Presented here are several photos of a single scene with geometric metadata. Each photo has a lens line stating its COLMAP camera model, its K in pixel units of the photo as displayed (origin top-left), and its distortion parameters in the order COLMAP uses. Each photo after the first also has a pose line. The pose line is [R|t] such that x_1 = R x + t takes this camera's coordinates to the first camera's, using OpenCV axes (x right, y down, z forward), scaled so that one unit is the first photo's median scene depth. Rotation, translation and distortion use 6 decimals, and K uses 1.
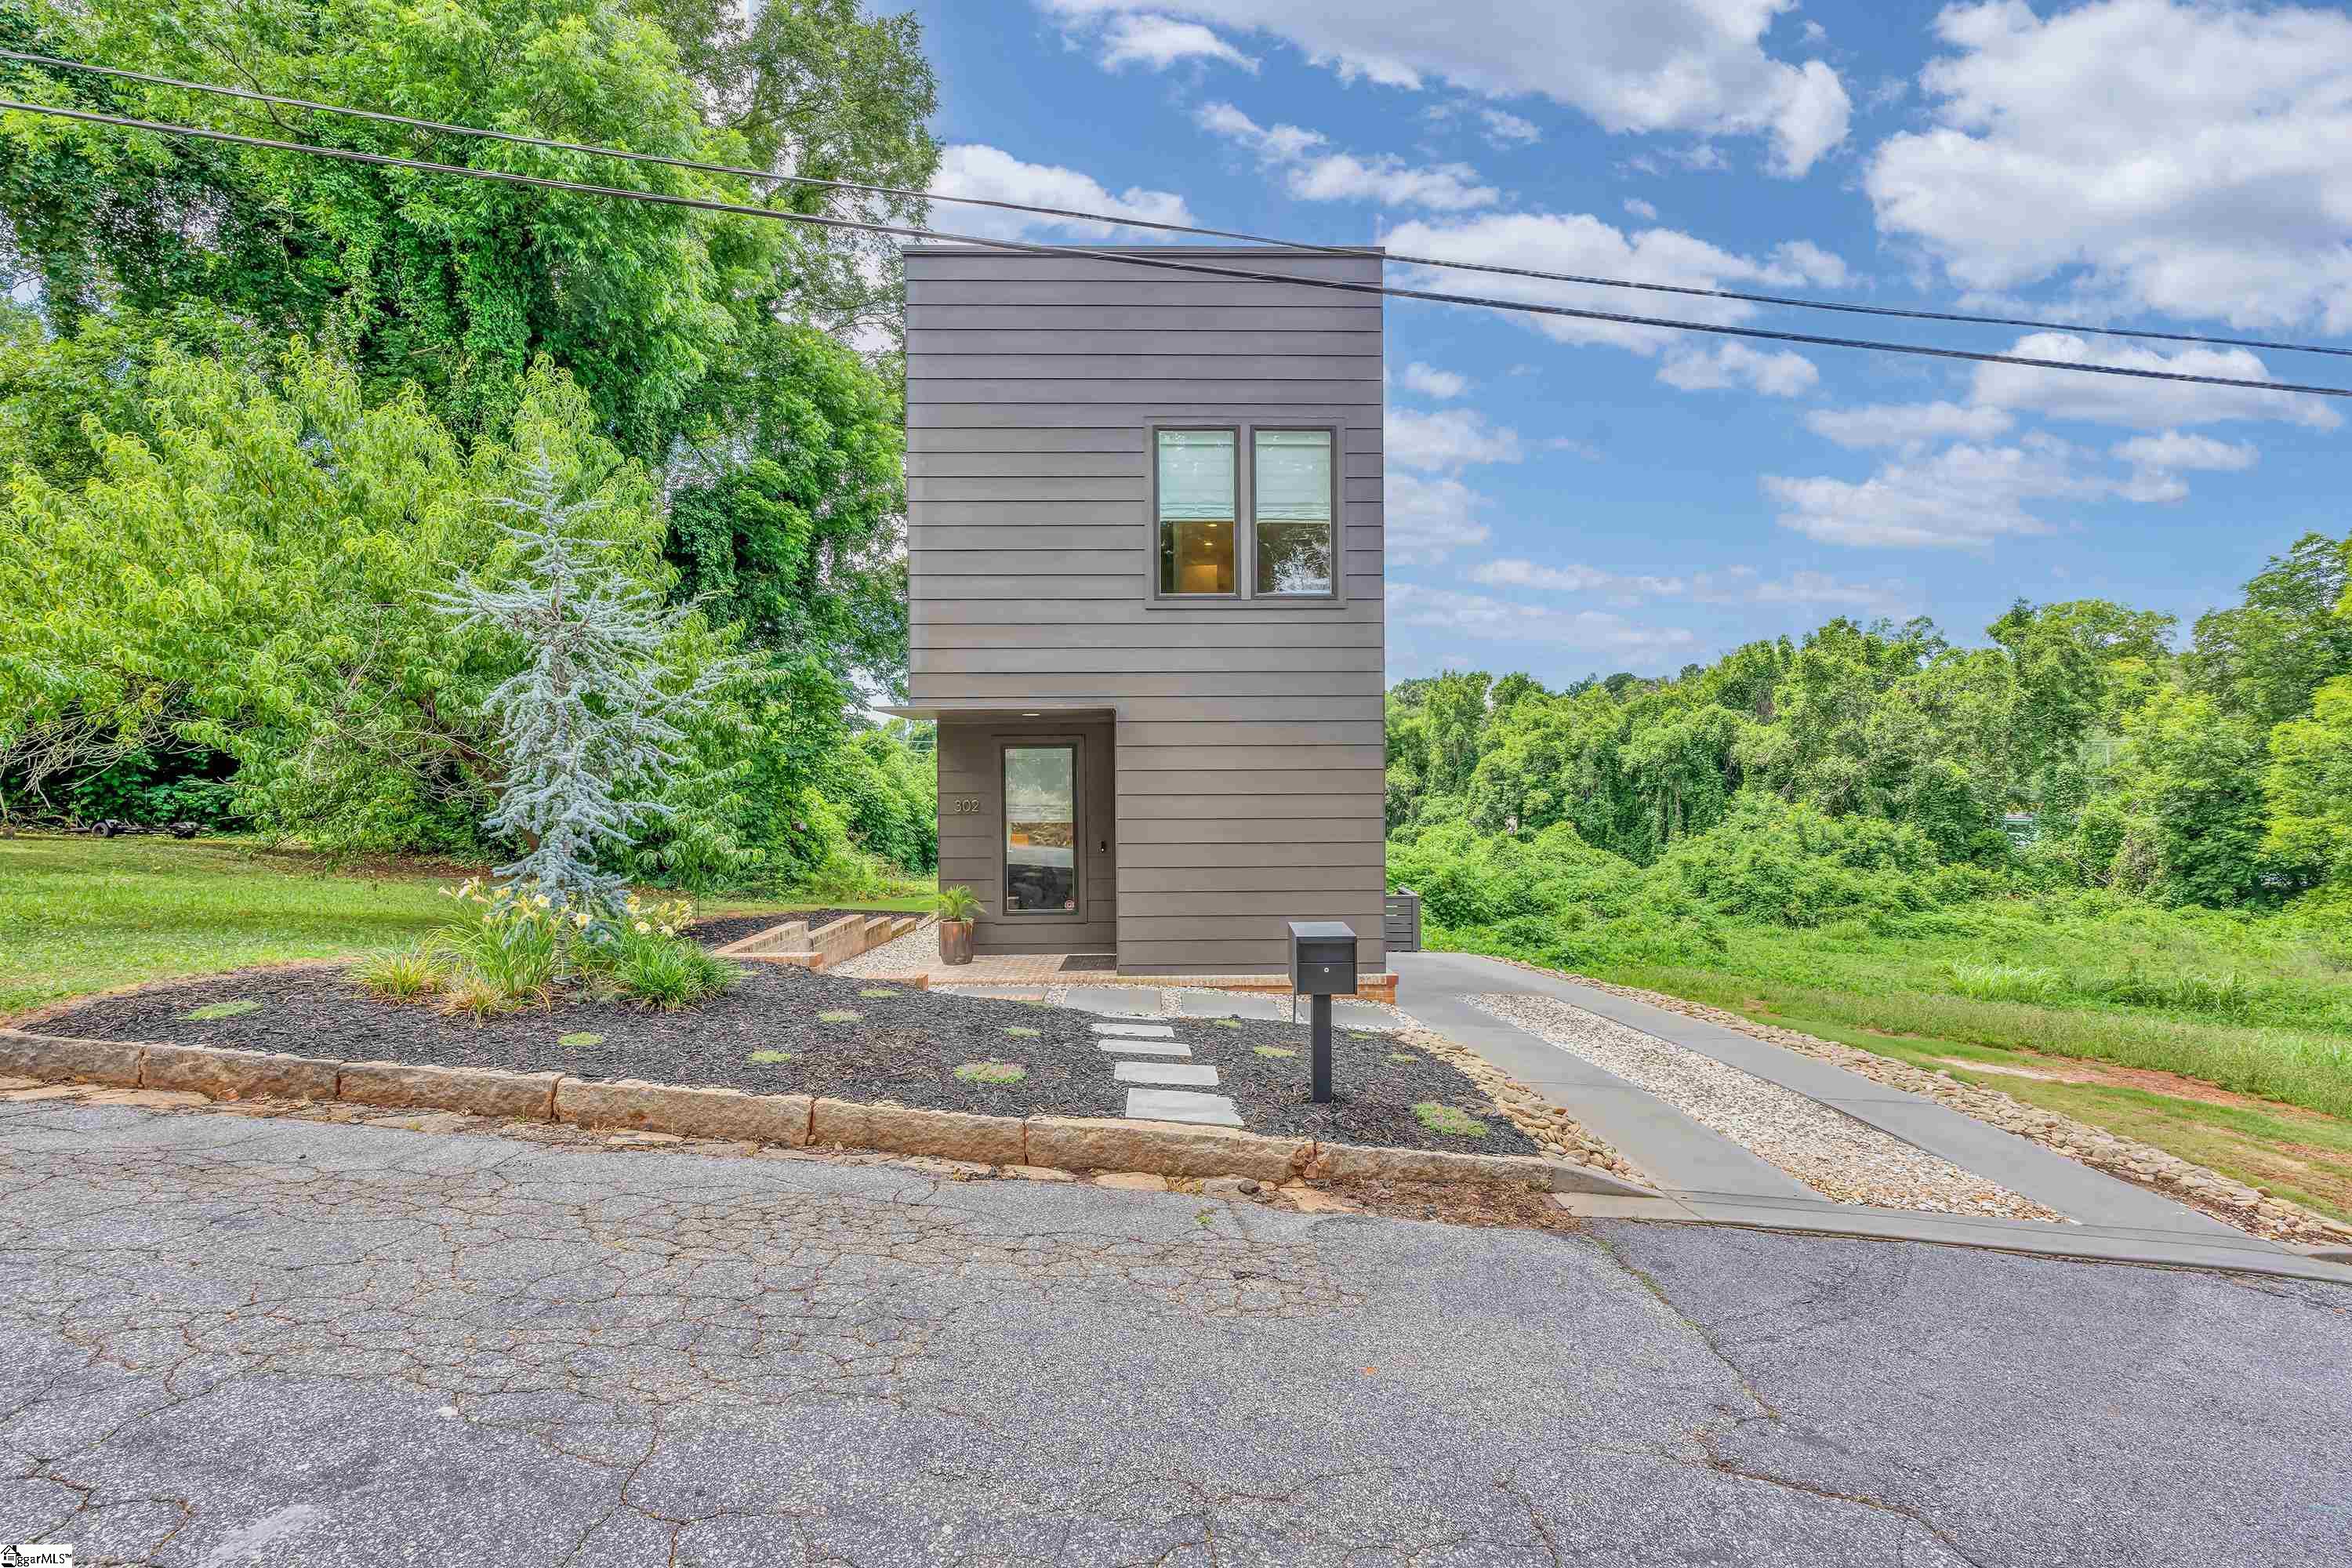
lens RADIAL K [[1028.8, 0, 1177.7], [0, 1028.8, 791.4], [0, 0, 1]] dist [-0.003590, -0.000169]
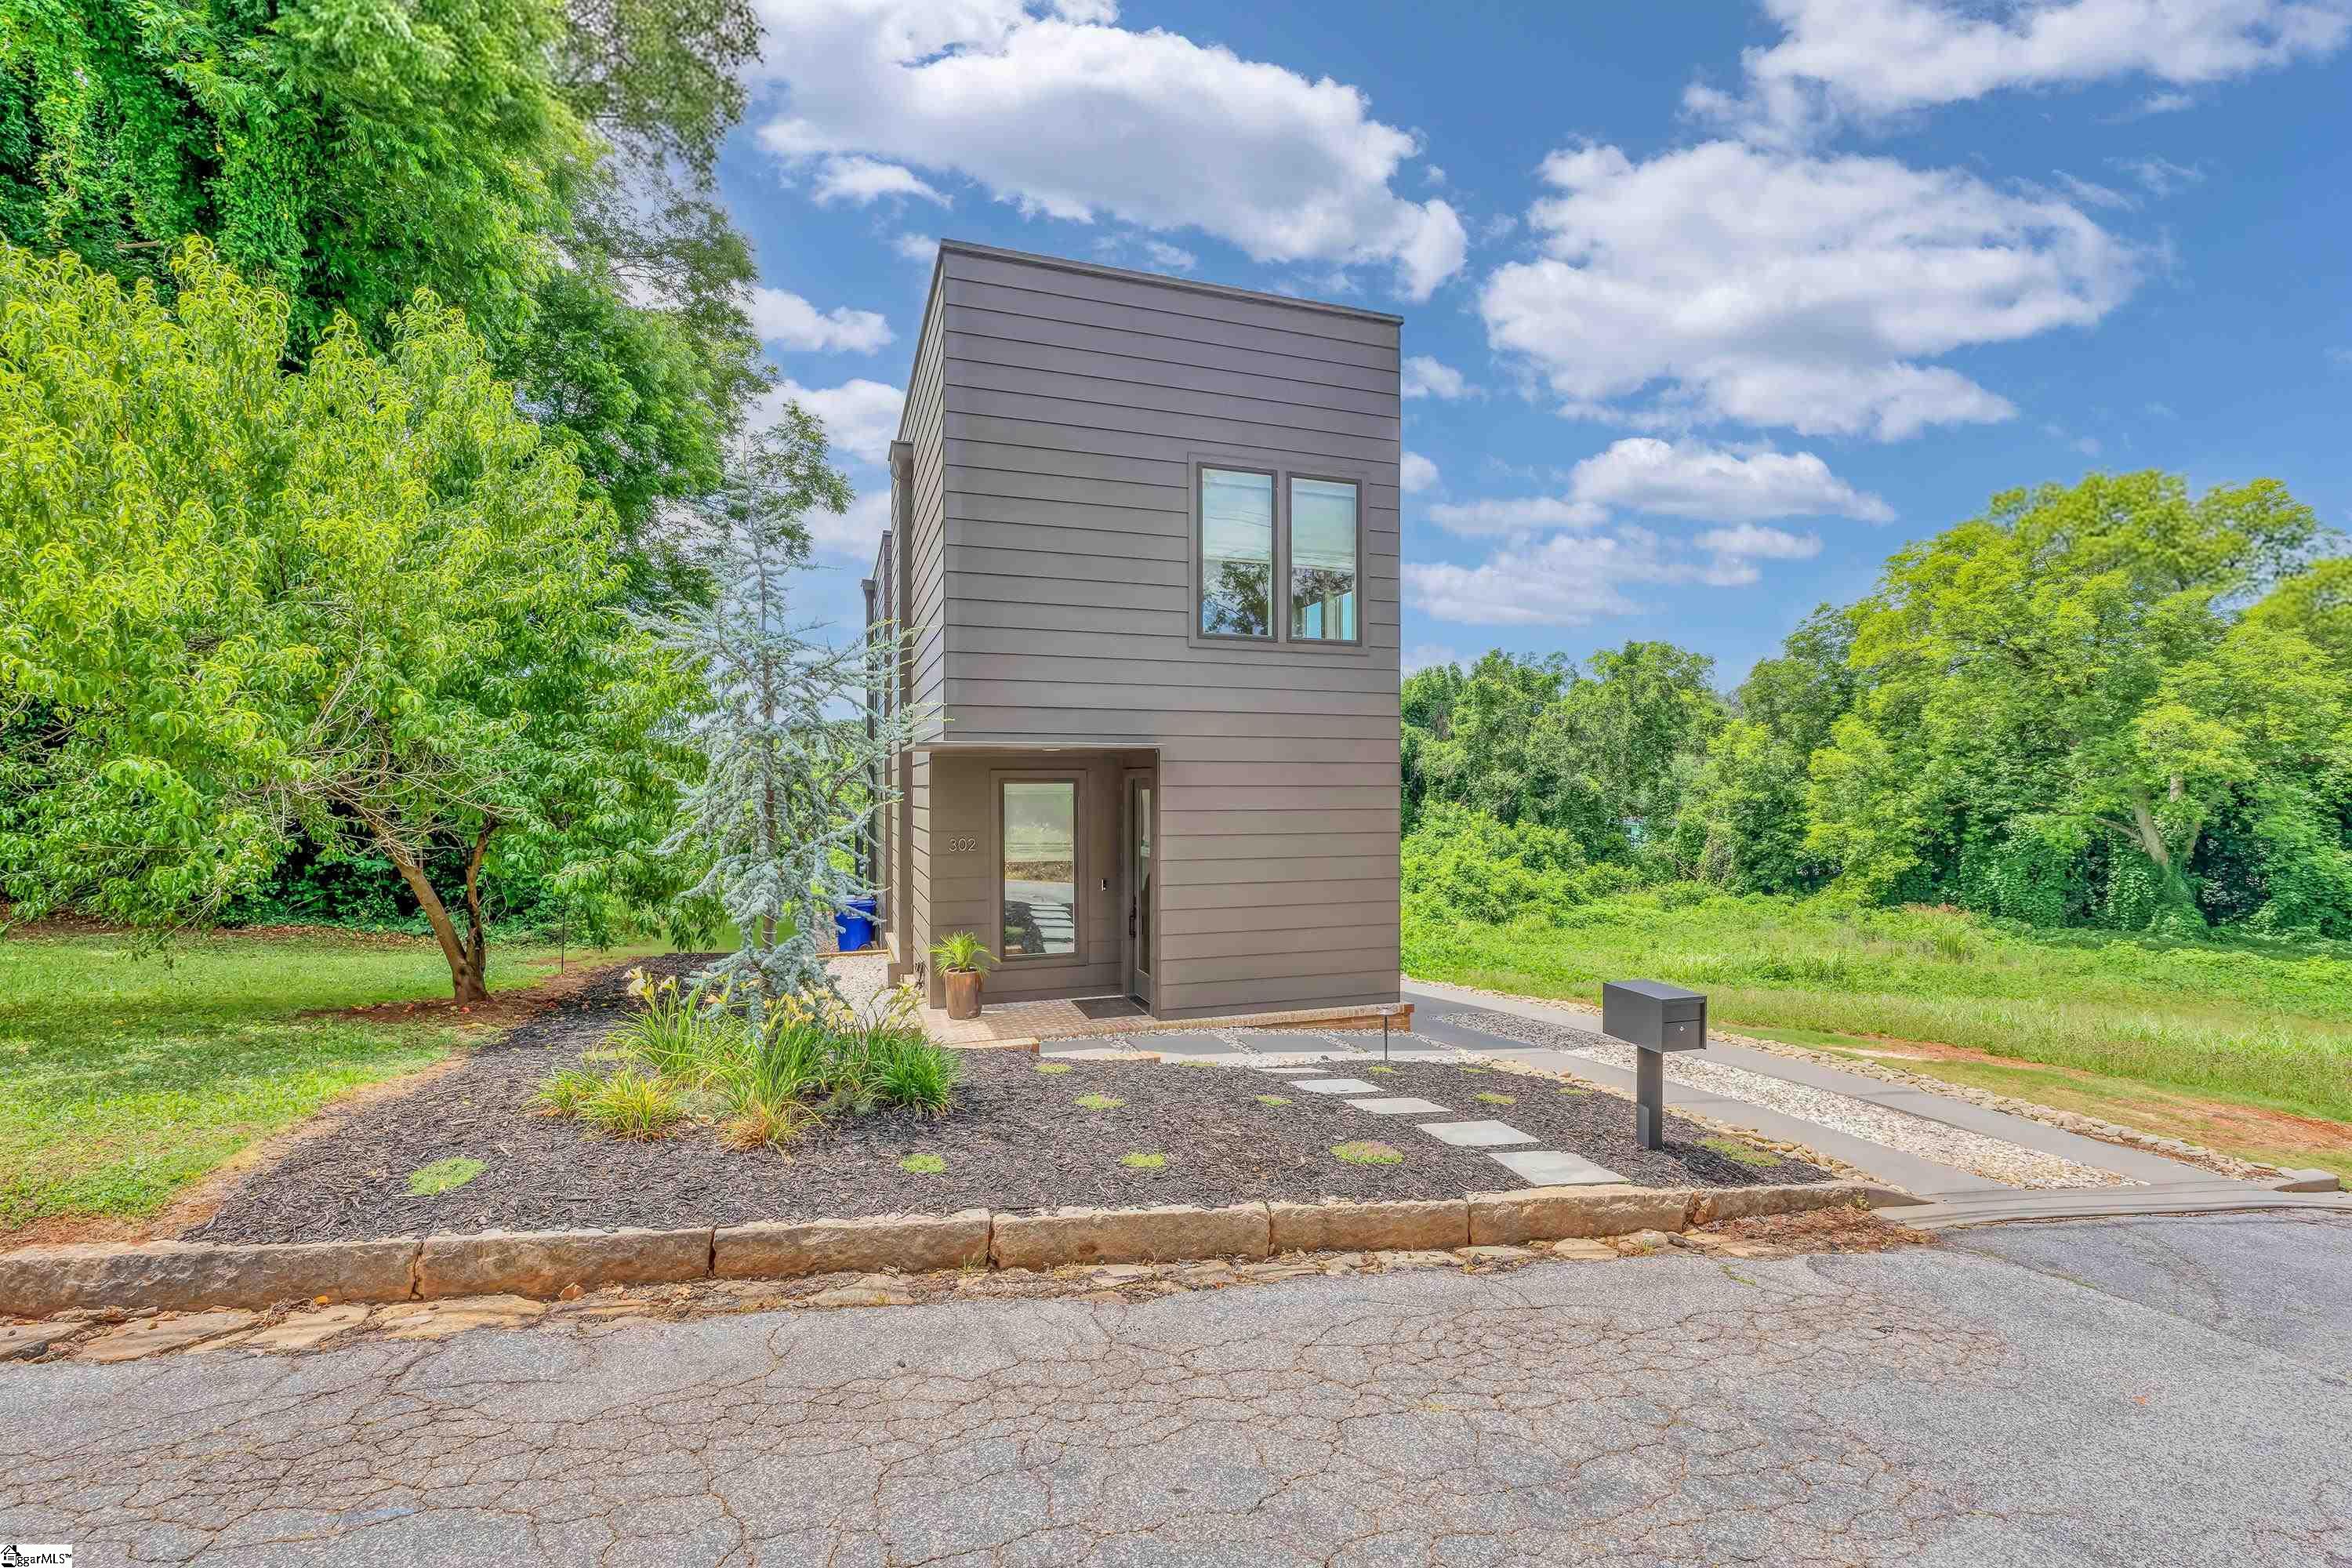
lens RADIAL K [[1034.5, 0, 1166.0], [0, 1034.5, 789.3], [0, 0, 1]] dist [-0.004412, 0.000367]
pose [[0.952265, 0.003433, 0.305254, -0.091884], [-0.002204, 0.999988, -0.004372, -0.009408], [-0.305265, 0.003490, 0.952261, 0.016462]]
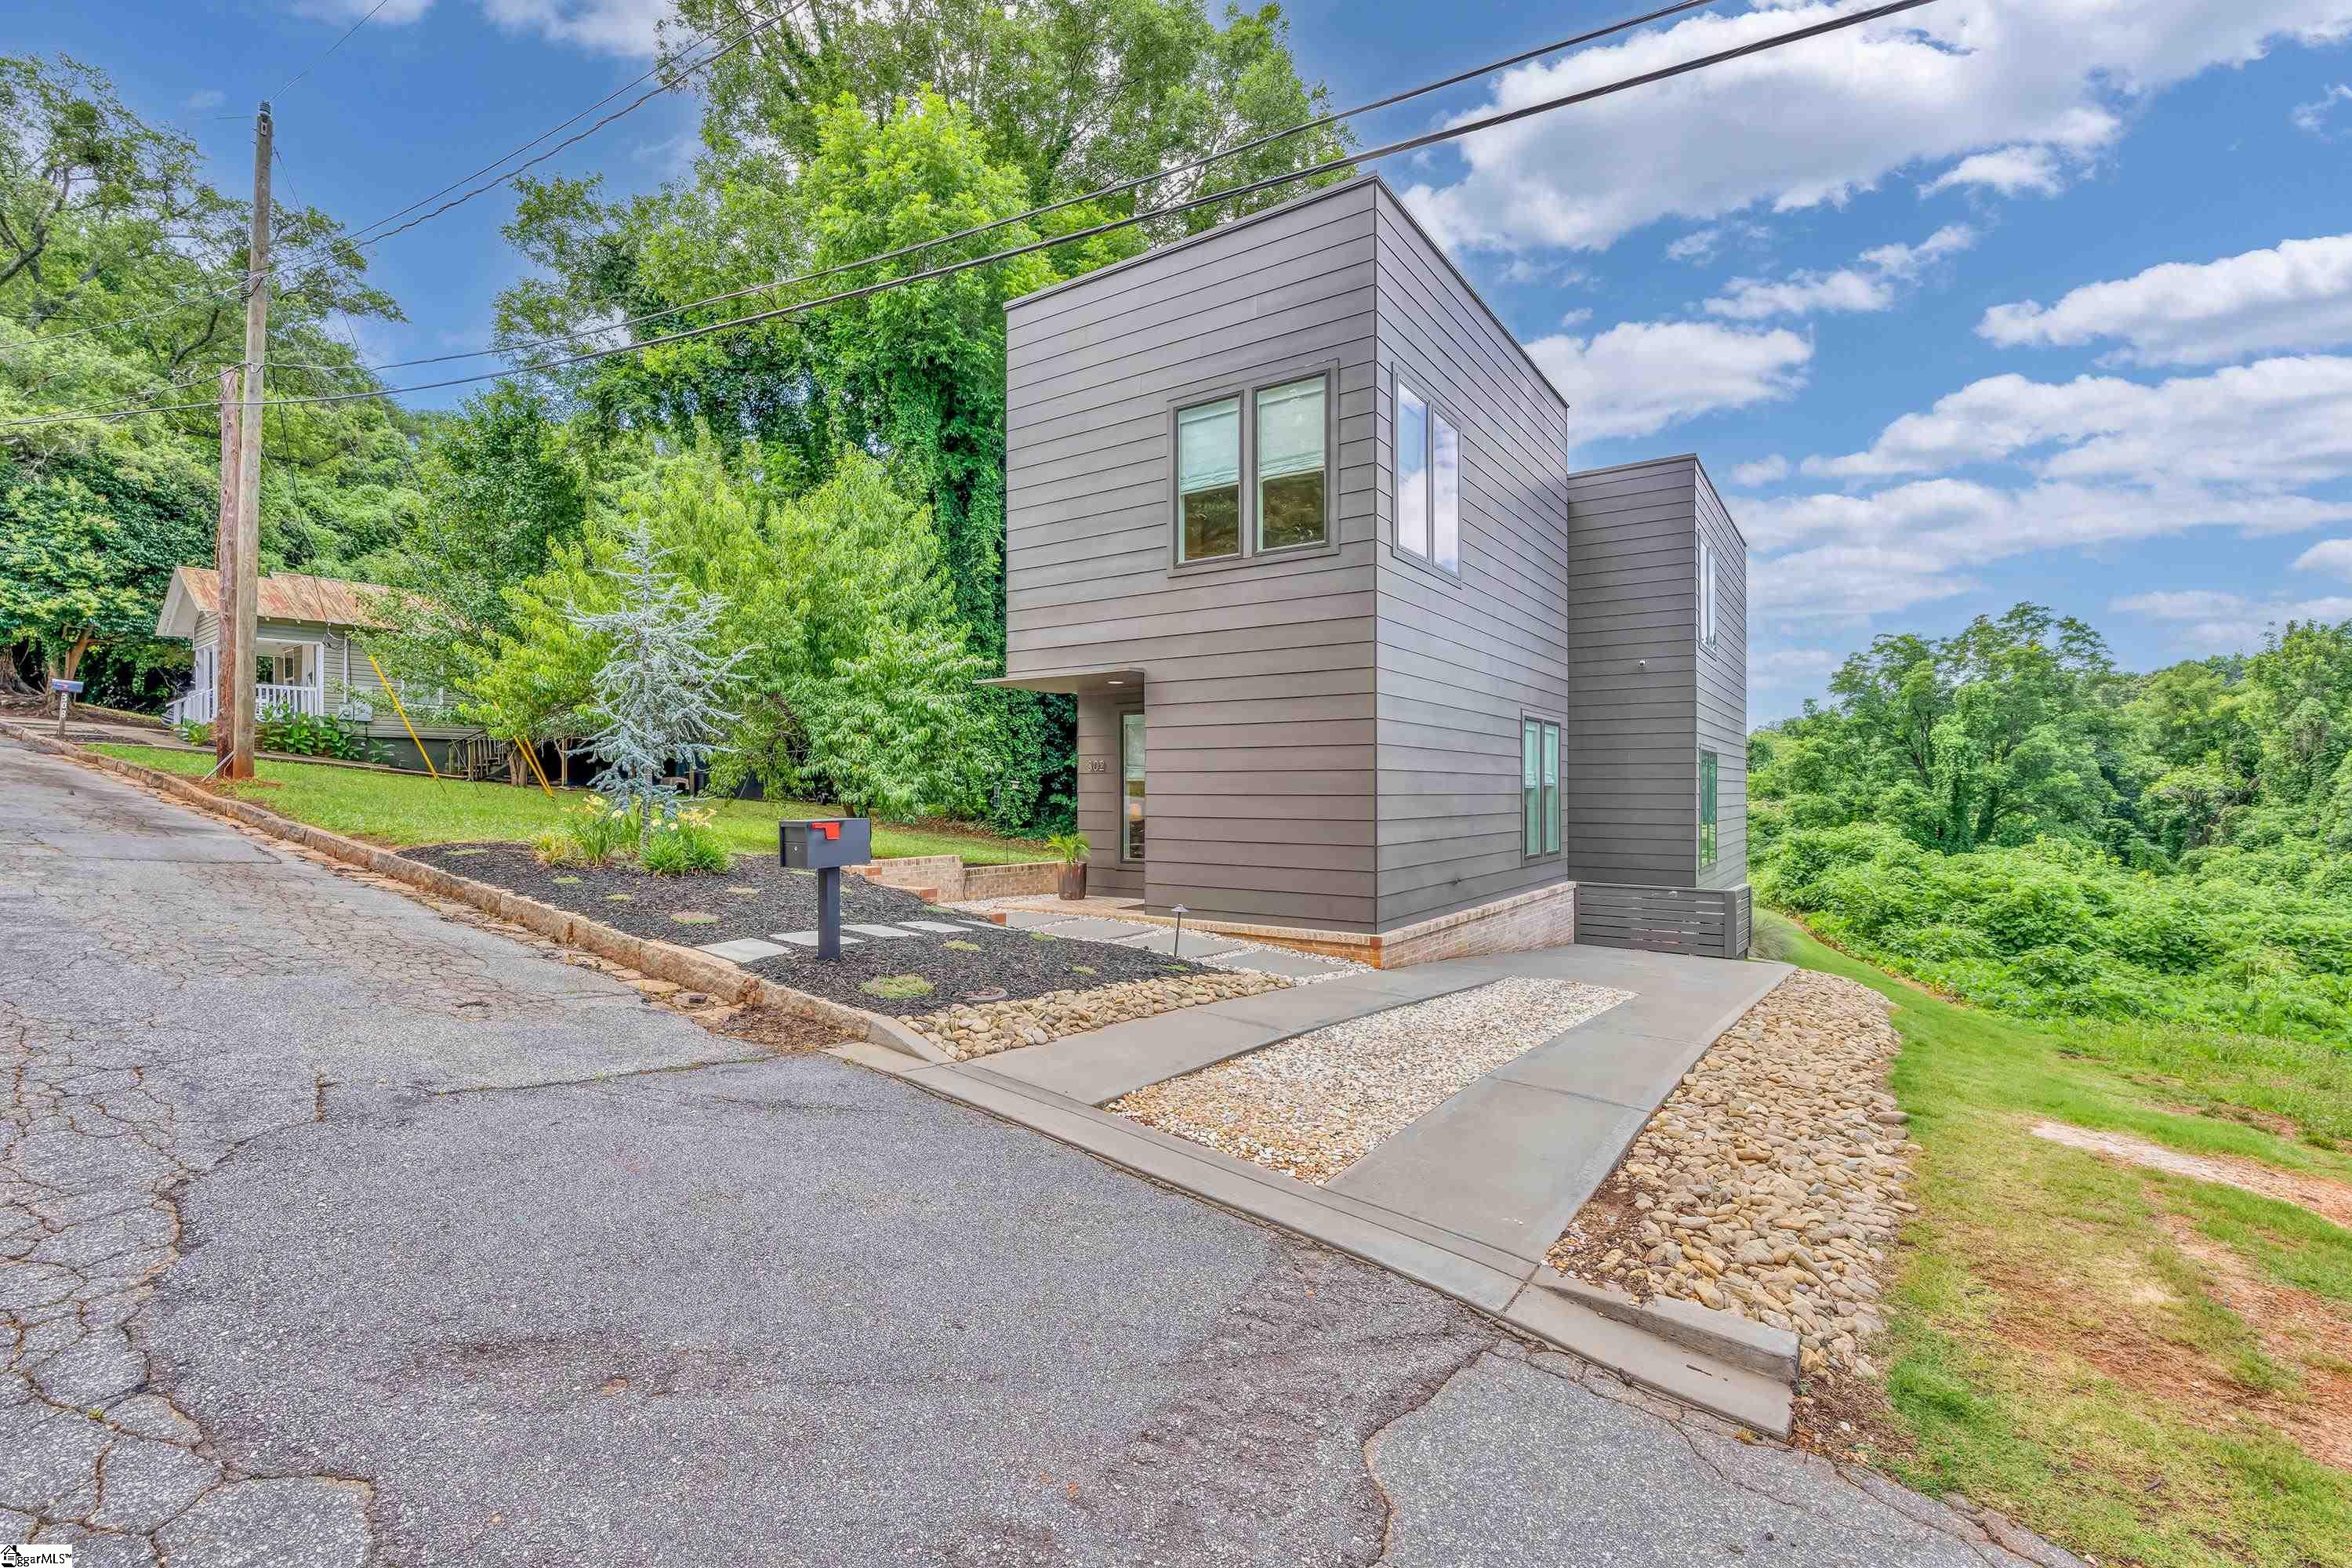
lens RADIAL K [[1041.7, 0, 1176.0], [0, 1041.7, 784.0], [0, 0, 1]] dist [0.000172, 0.000022]
pose [[0.814783, 0.004256, -0.579750, 0.159257], [-0.011610, 0.999892, -0.008977, 0.012919], [0.579649, 0.014045, 0.814745, 0.029445]]
